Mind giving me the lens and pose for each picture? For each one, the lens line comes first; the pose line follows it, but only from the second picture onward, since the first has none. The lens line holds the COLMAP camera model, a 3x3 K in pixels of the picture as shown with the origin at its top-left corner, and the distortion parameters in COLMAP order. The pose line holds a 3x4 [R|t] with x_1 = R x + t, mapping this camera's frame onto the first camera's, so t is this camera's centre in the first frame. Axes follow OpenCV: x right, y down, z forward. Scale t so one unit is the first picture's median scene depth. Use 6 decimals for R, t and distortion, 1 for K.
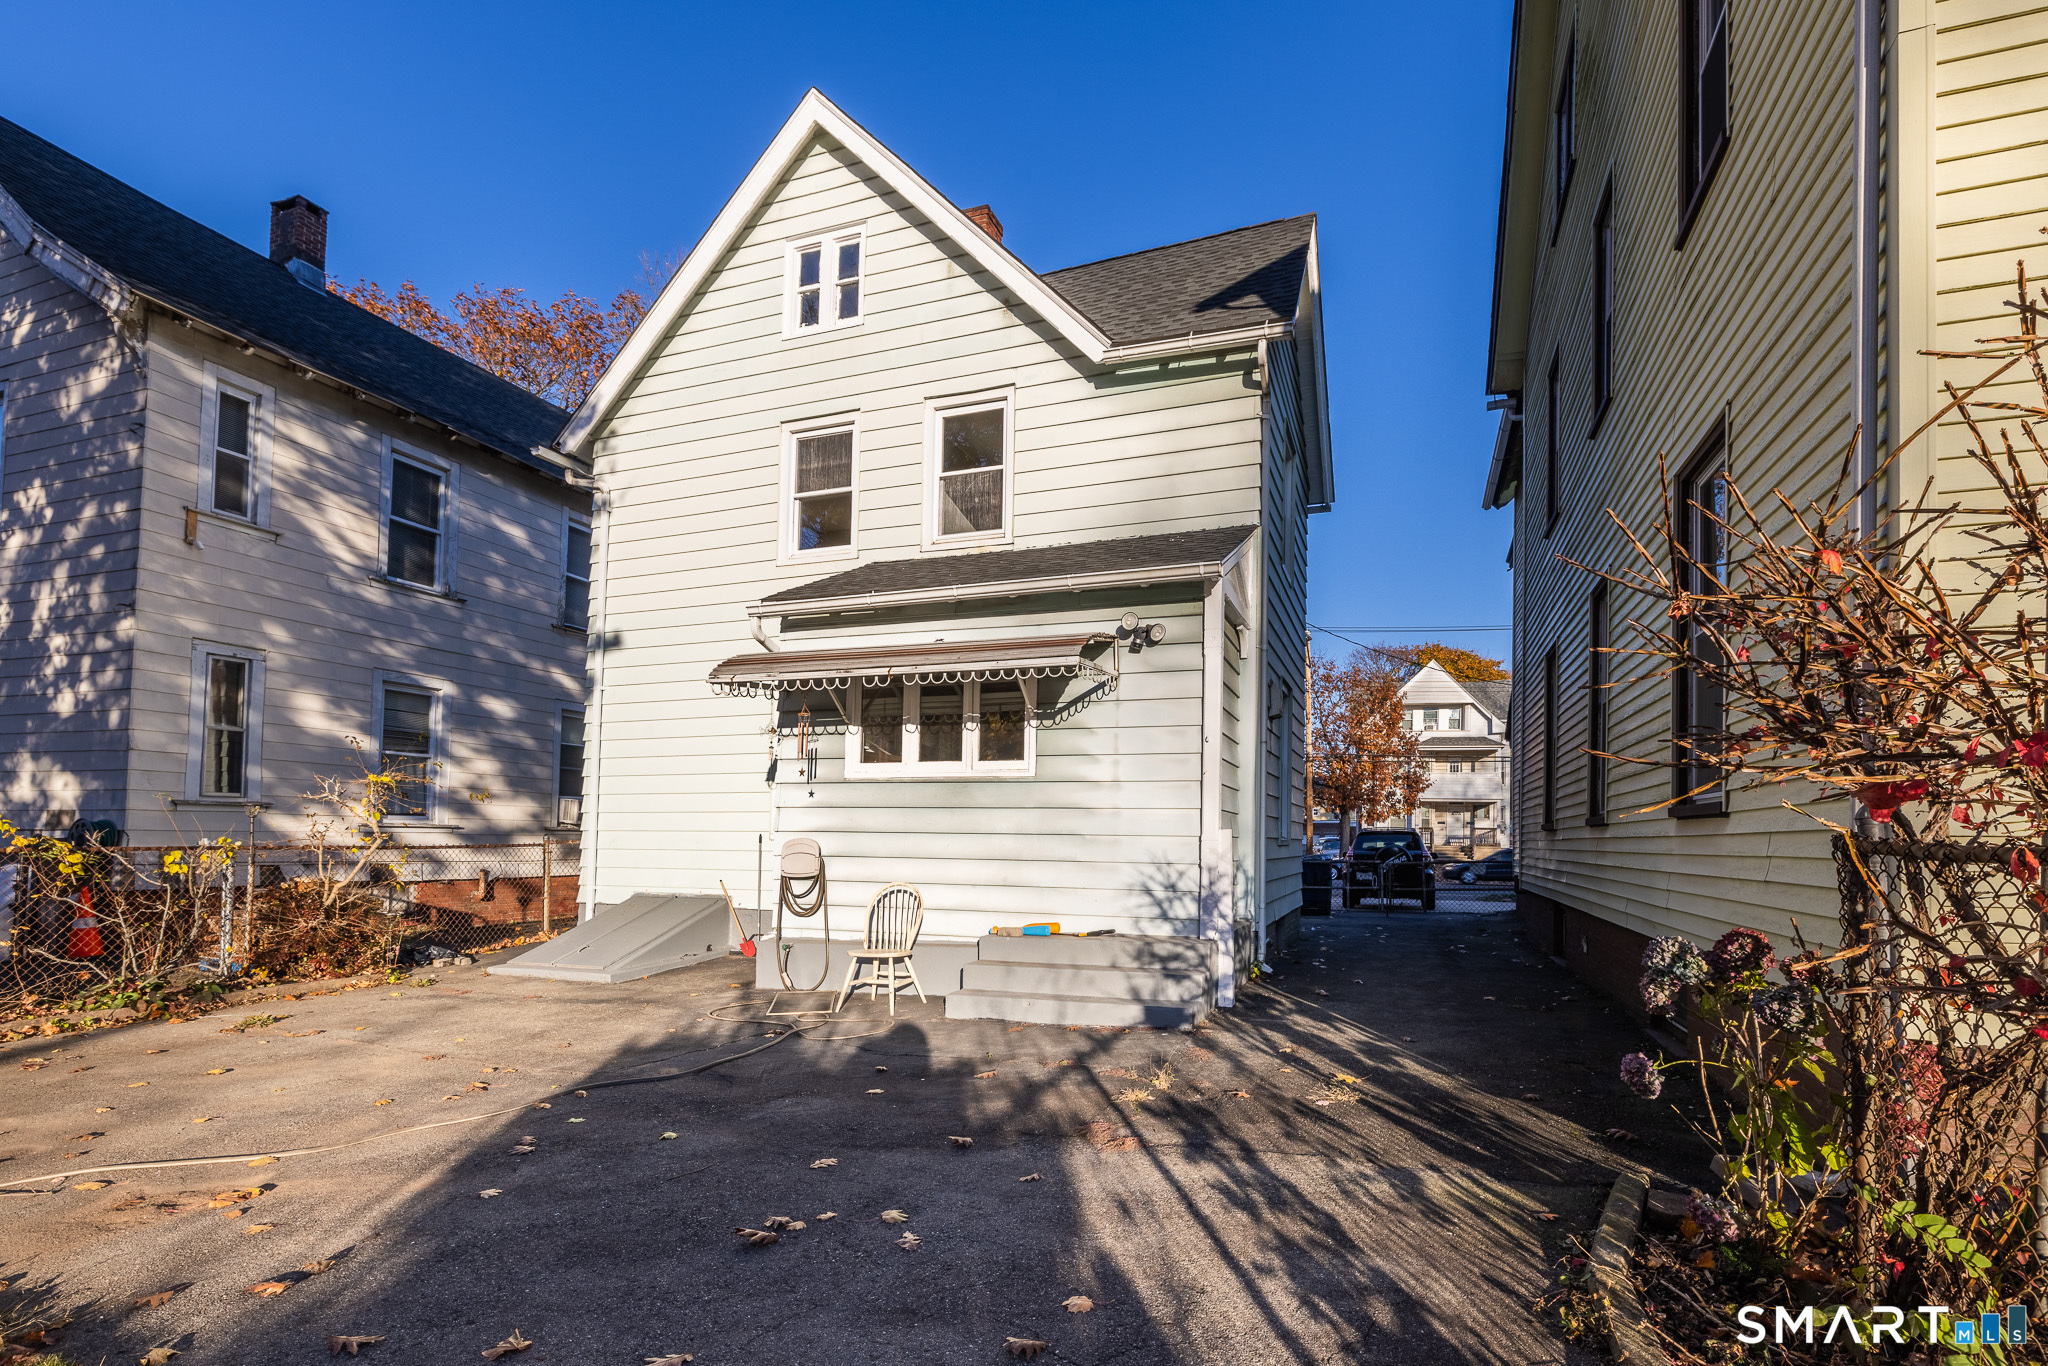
lens RADIAL K [[994.6, 0, 1001.3], [0, 994.6, 795.2], [0, 0, 1]] dist [-0.000617, -0.000128]
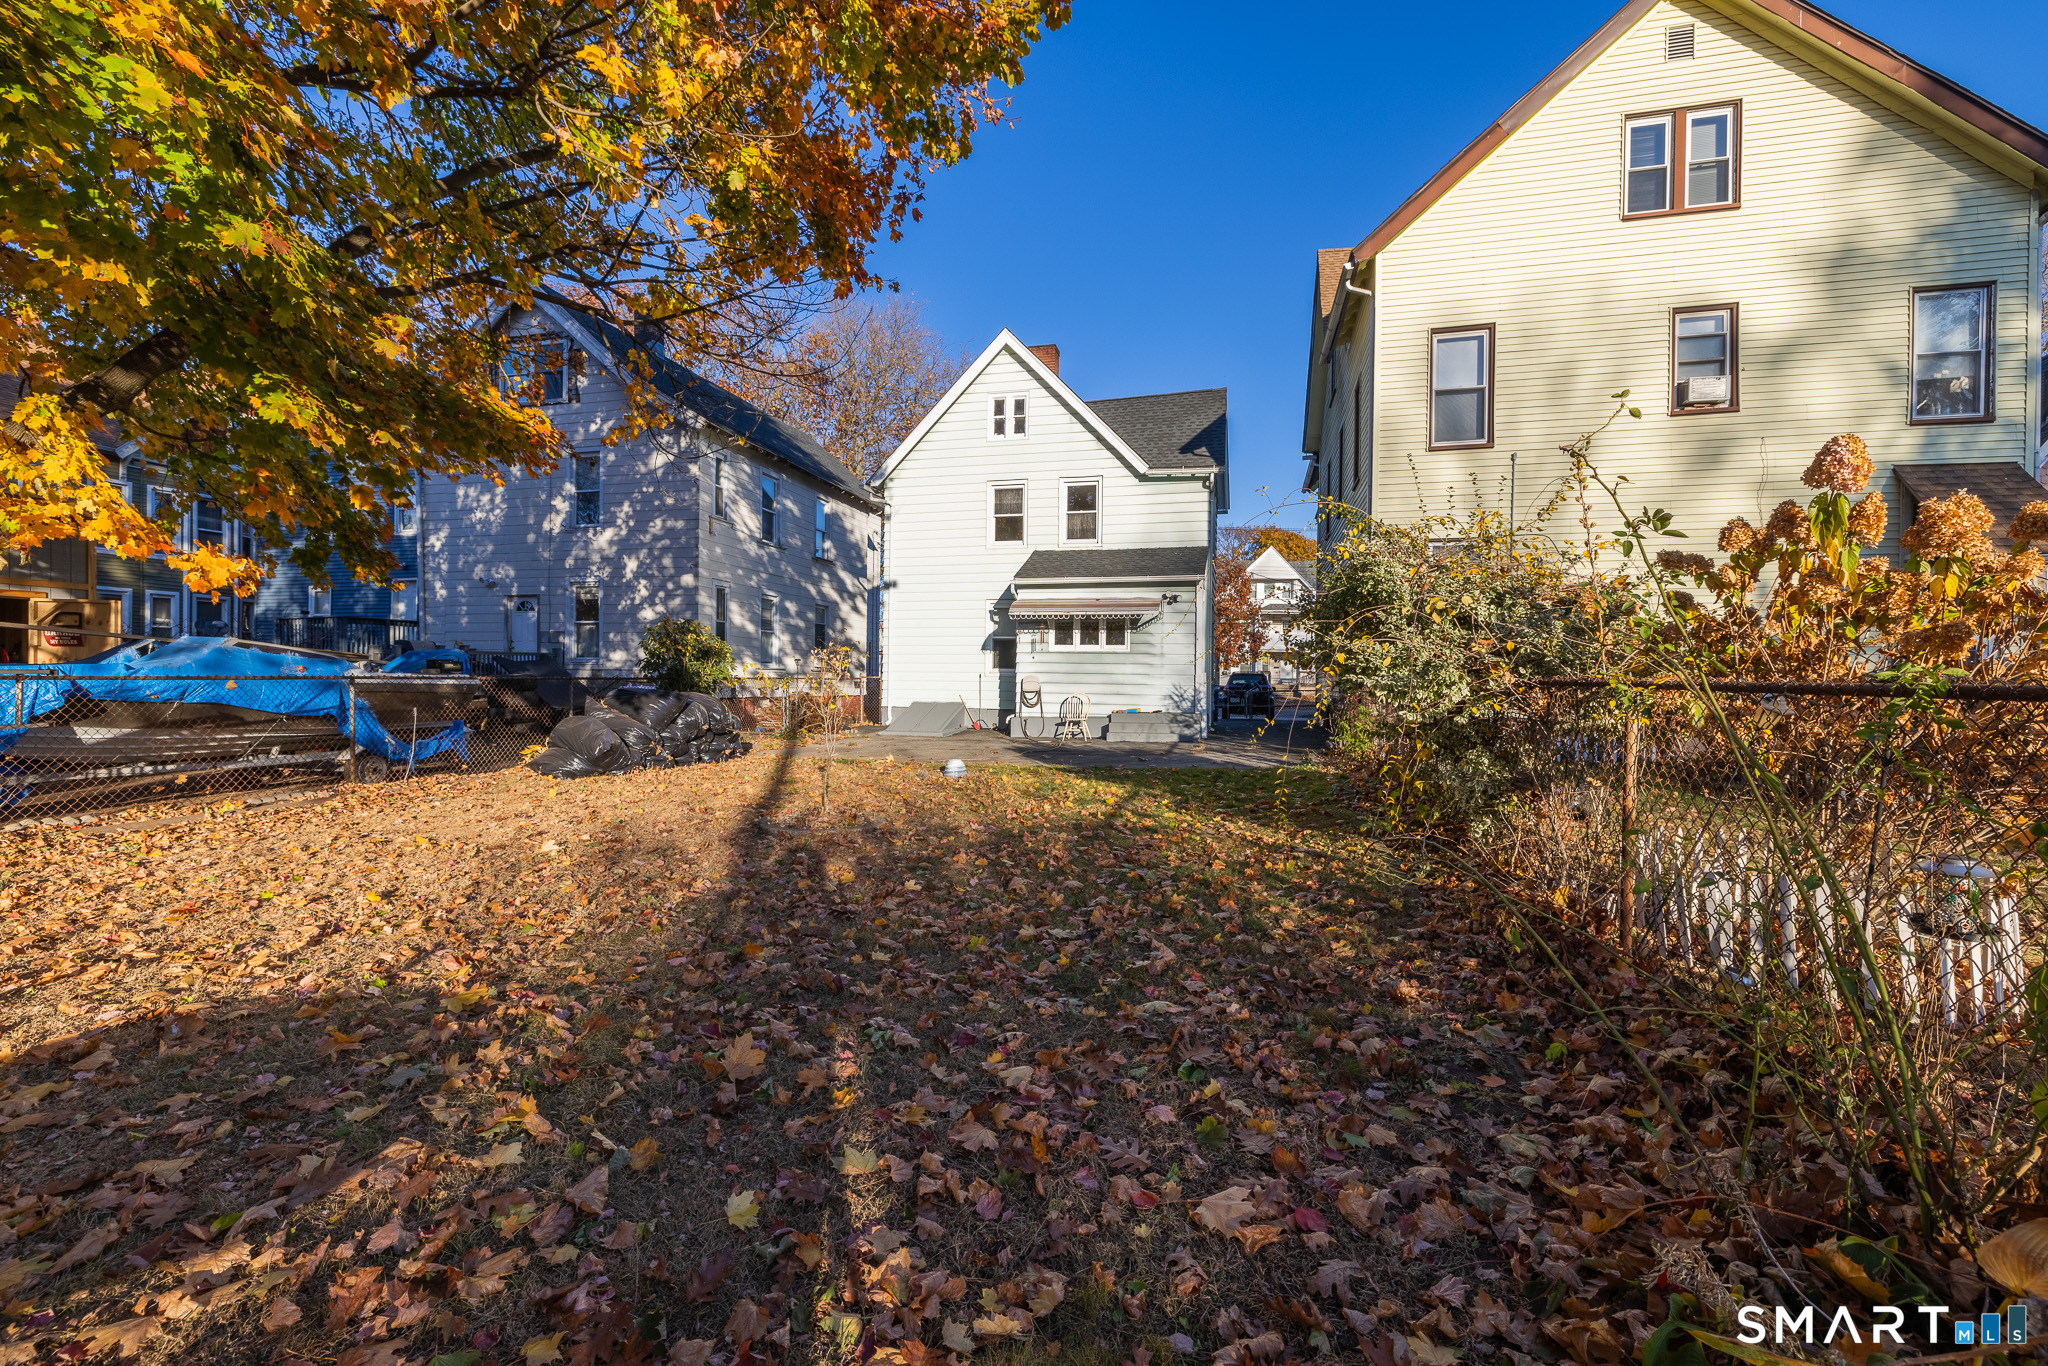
lens RADIAL K [[885.2, 0, 1026.7], [0, 885.2, 659.6], [0, 0, 1]] dist [-0.000659, -0.000152]
pose [[0.989878, 0.002630, 0.141894, -0.428140], [-0.005283, 0.999818, 0.018324, -0.029857], [-0.141820, -0.018888, 0.989712, -0.947978]]
